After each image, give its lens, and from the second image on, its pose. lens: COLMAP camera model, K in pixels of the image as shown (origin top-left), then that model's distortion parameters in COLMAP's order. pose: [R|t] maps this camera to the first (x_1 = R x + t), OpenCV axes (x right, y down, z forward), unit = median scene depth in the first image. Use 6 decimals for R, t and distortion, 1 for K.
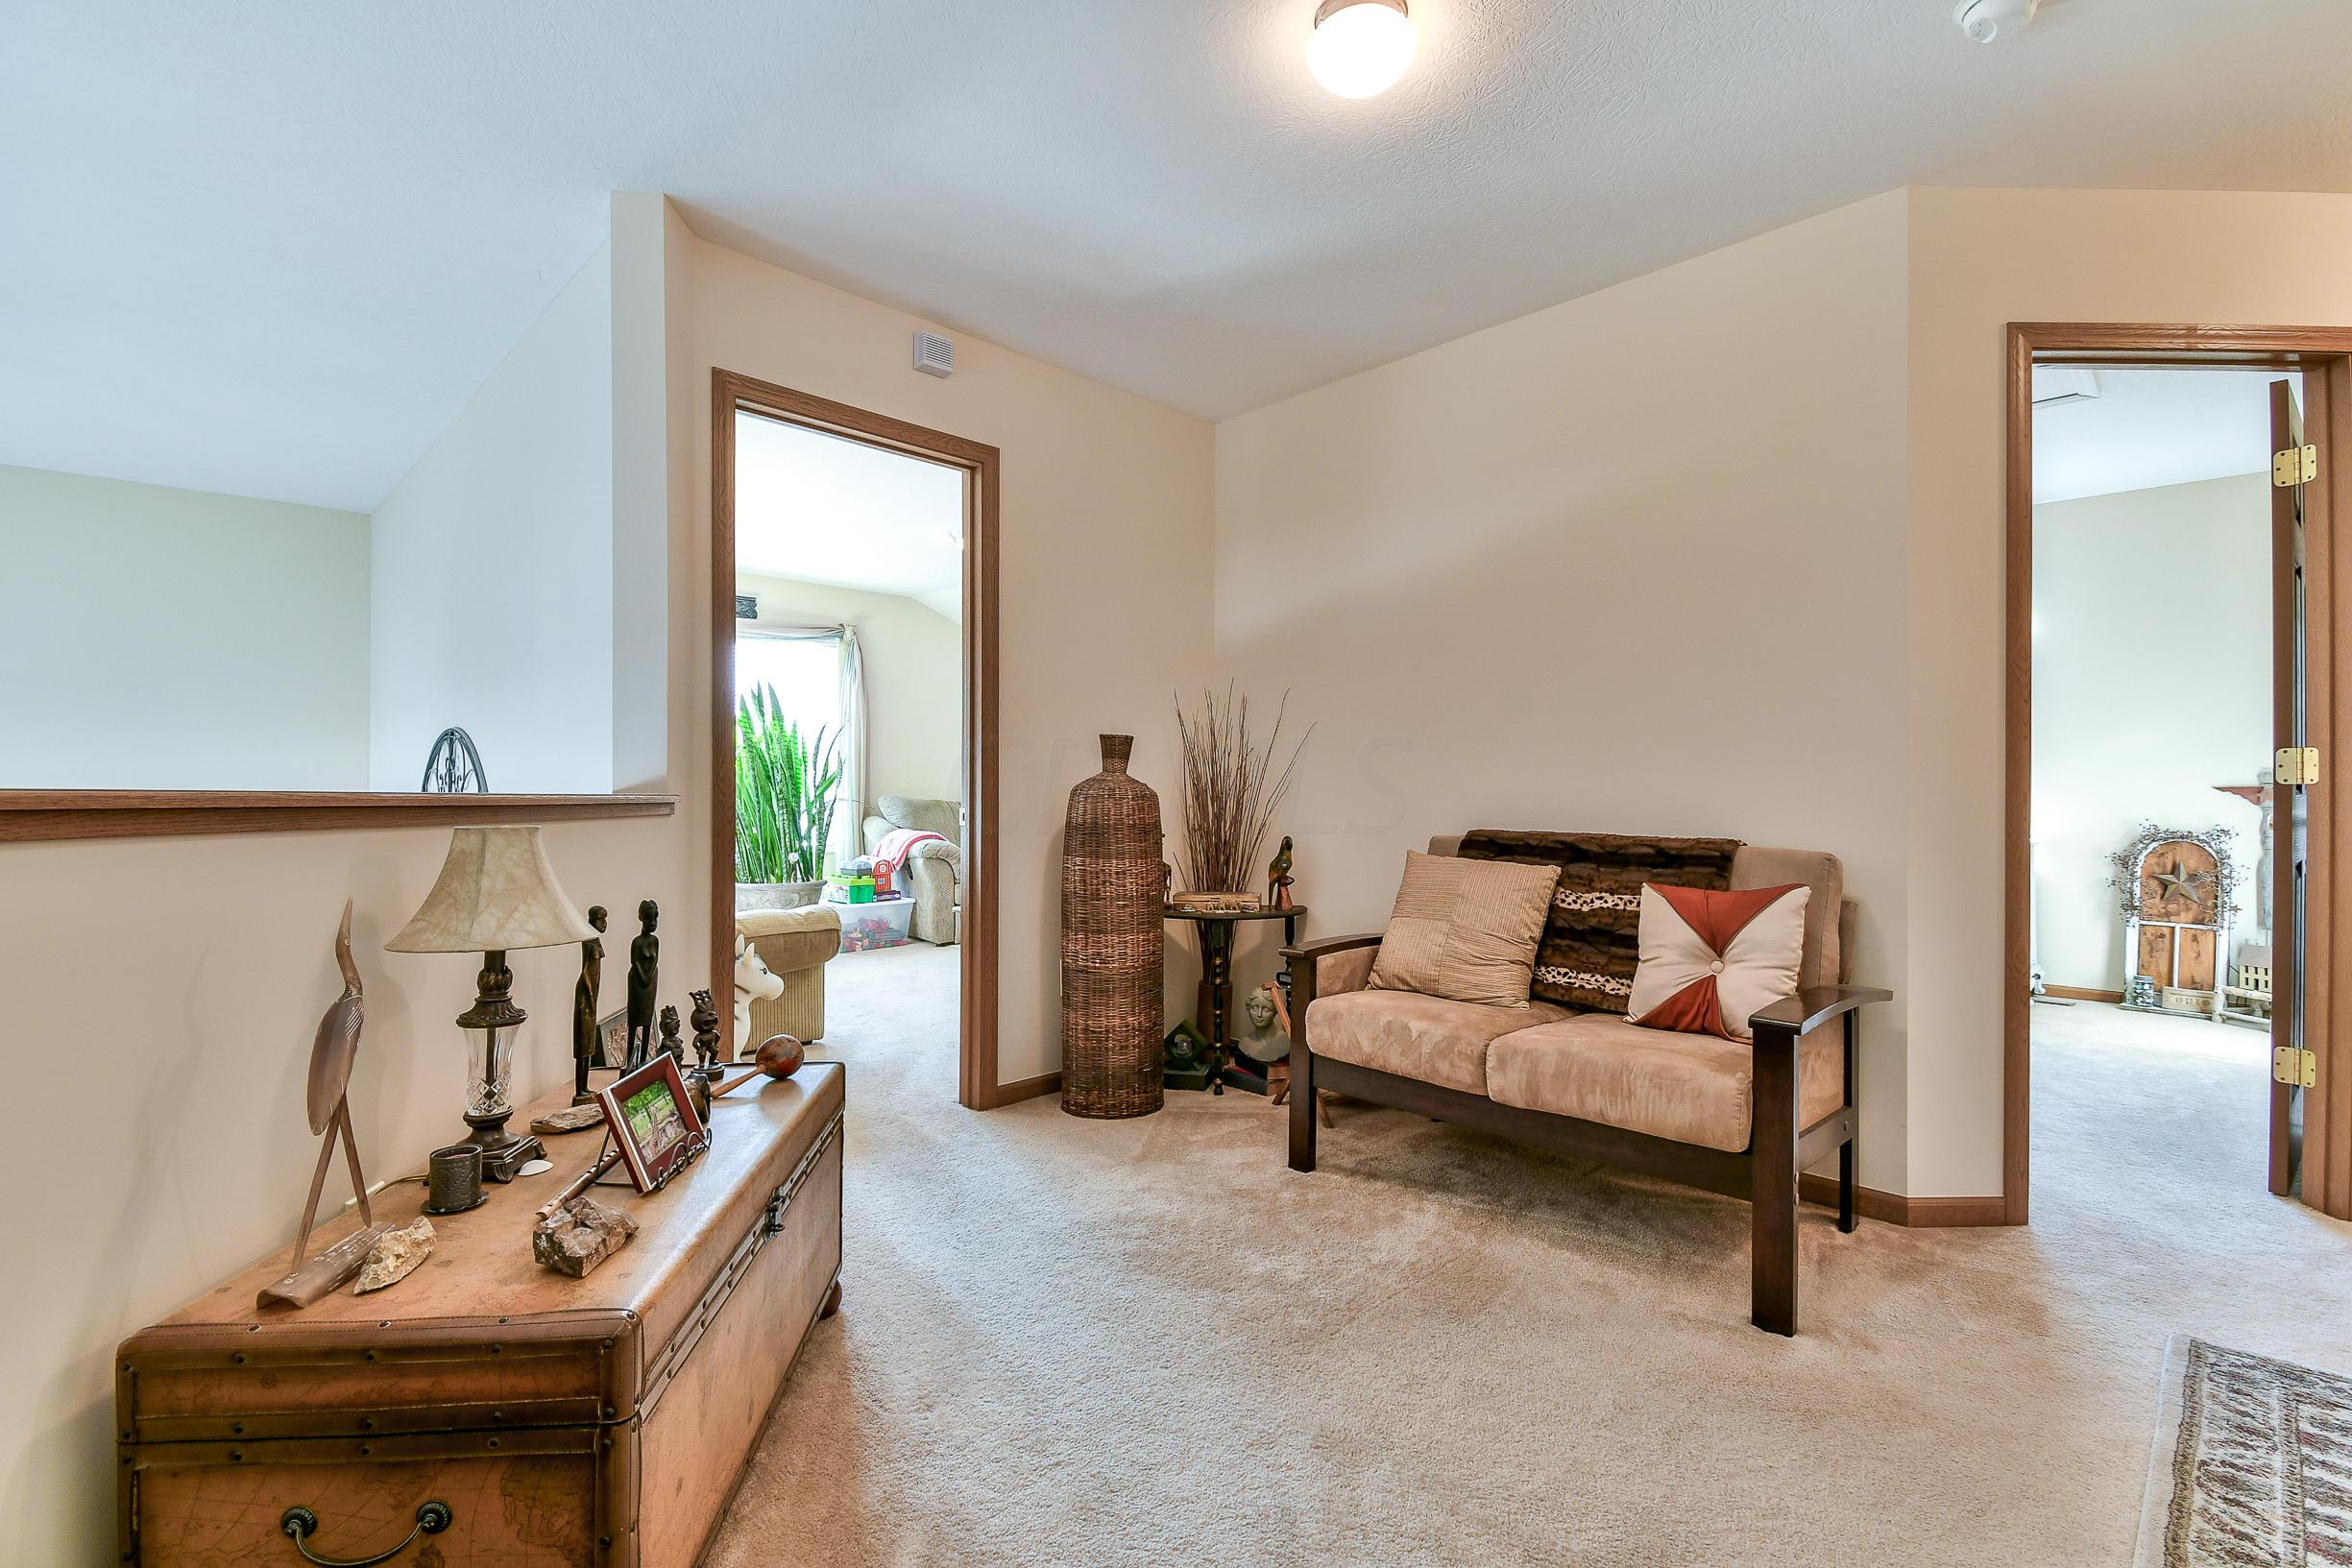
lens RADIAL K [[1044.4, 0, 1193.8], [0, 1044.4, 785.4], [0, 0, 1]] dist [0.018433, -0.022898]
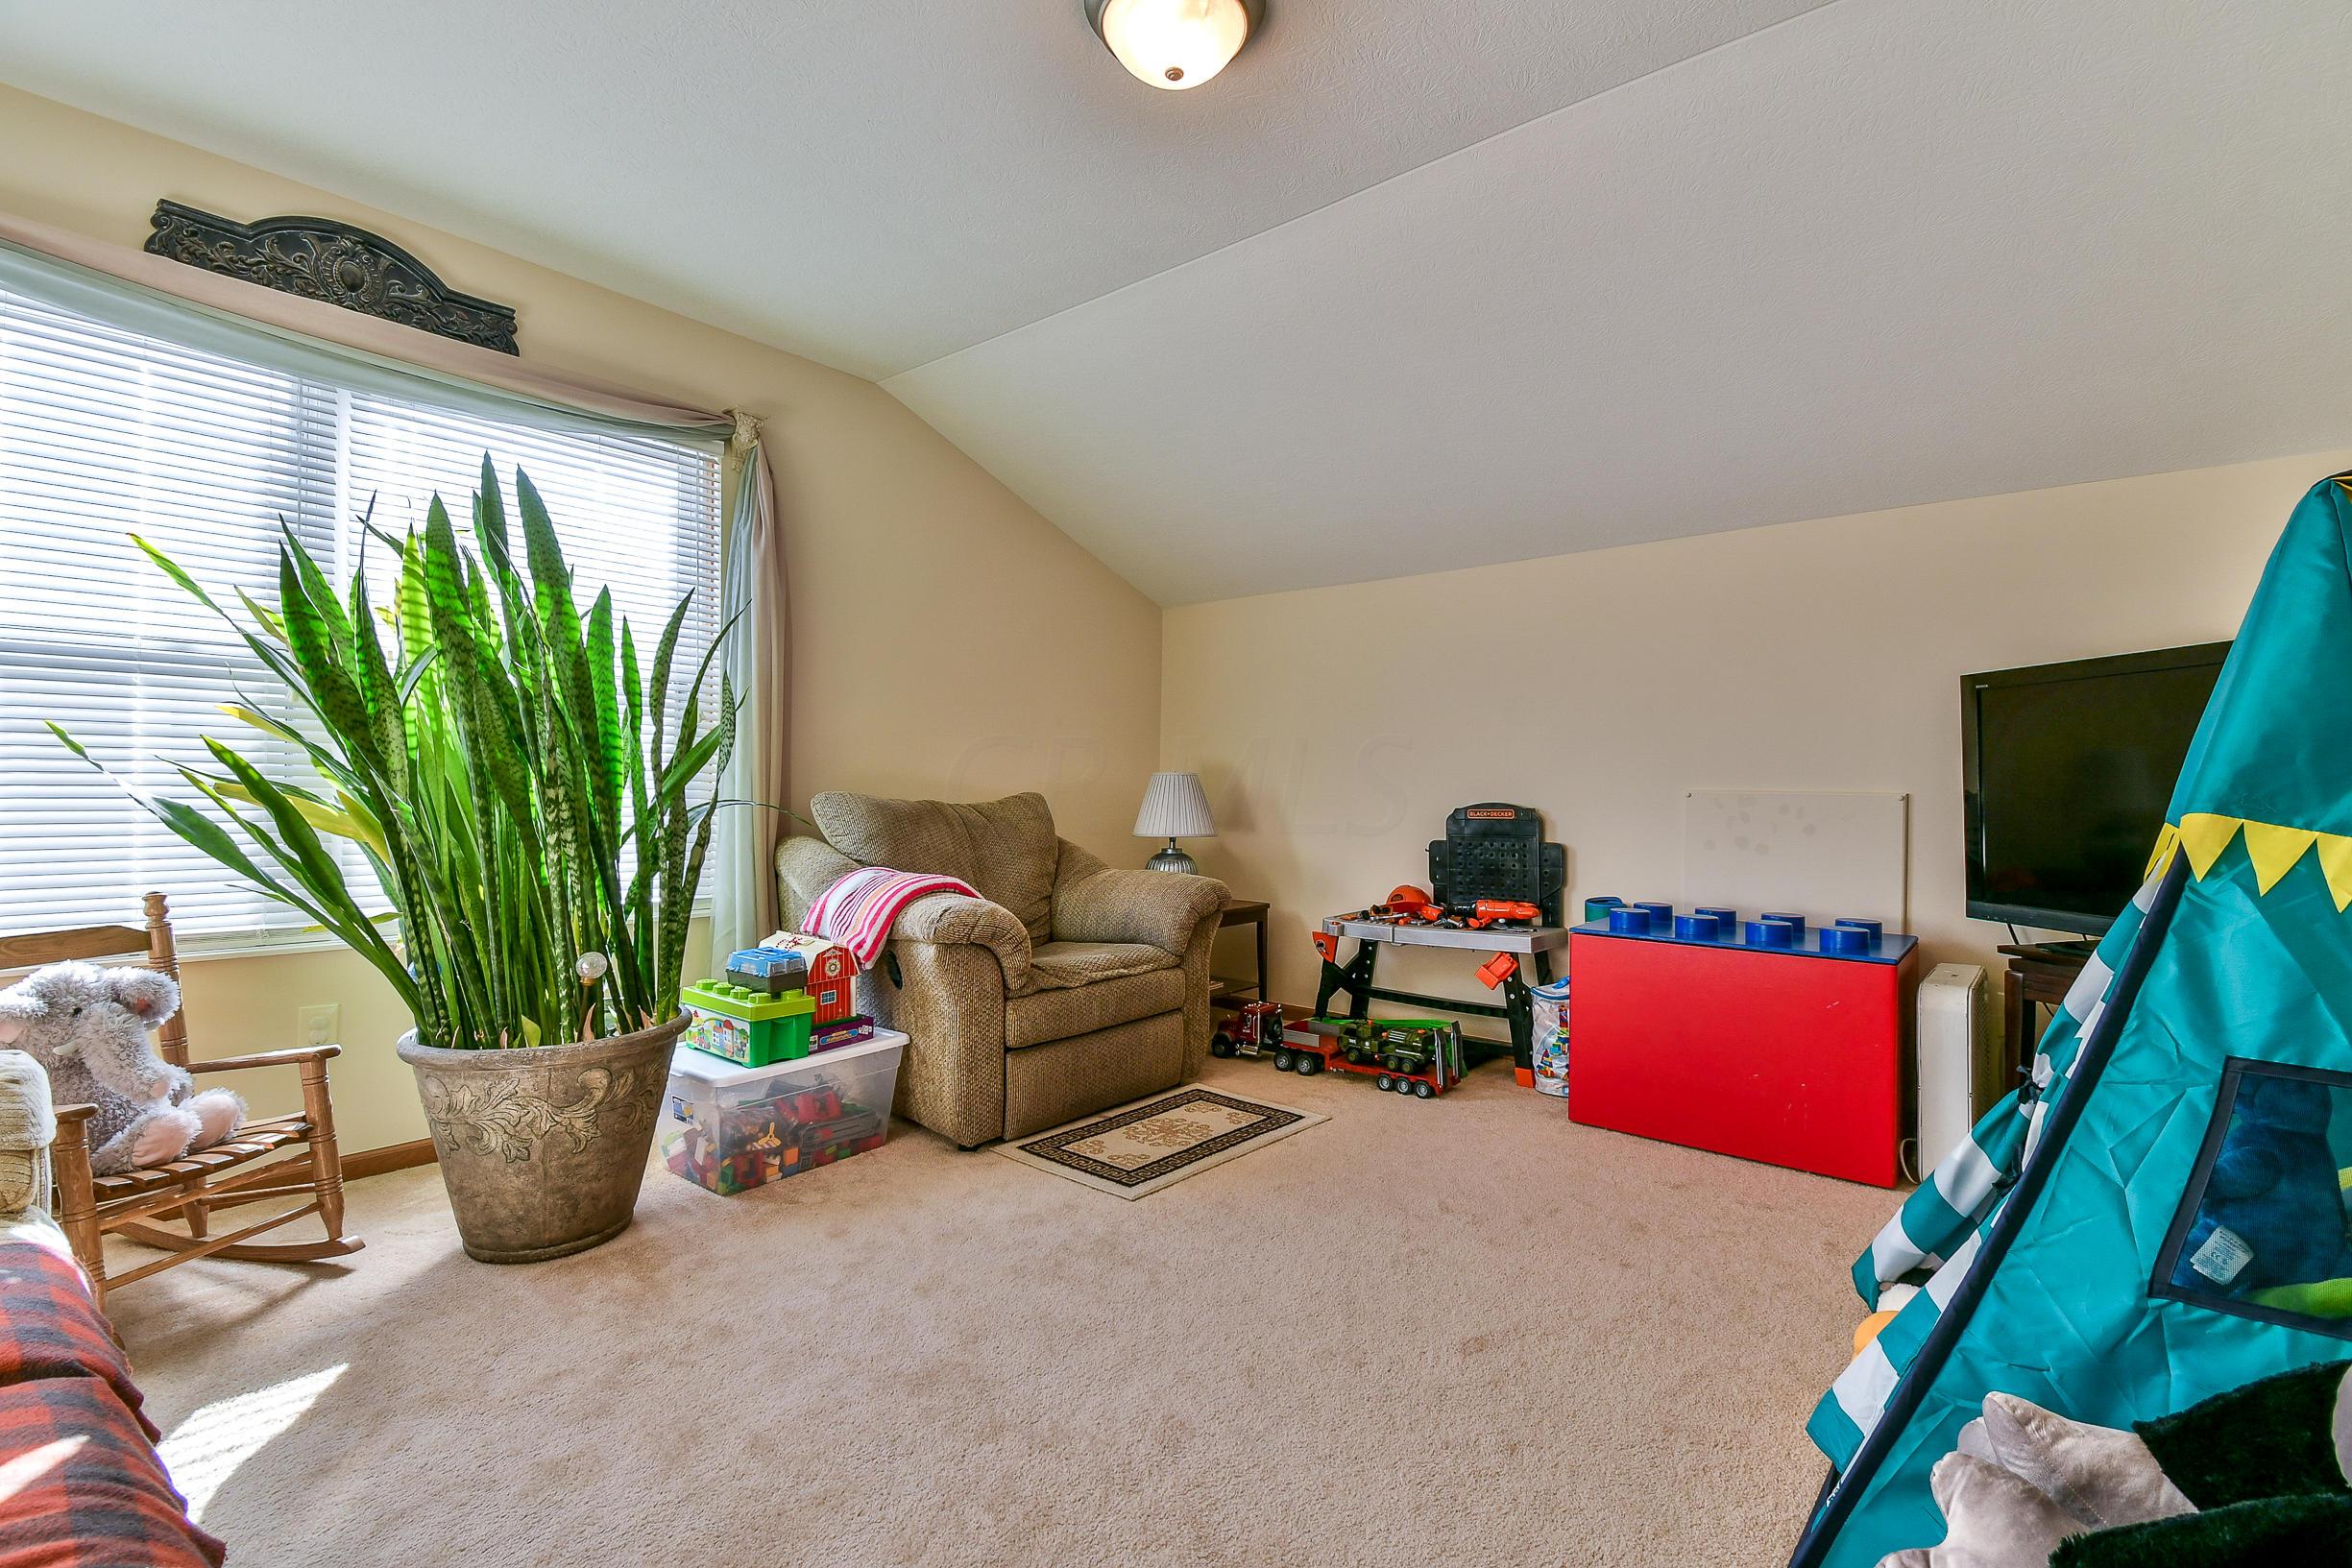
lens RADIAL K [[1044.4, 0, 1193.8], [0, 1044.4, 785.4], [0, 0, 1]] dist [0.018433, -0.022898]
pose [[0.994236, 0.006467, 0.107022, -0.203073], [-0.007037, 0.999963, 0.004947, 0.003987], [-0.106986, -0.005672, 0.994244, 0.581853]]
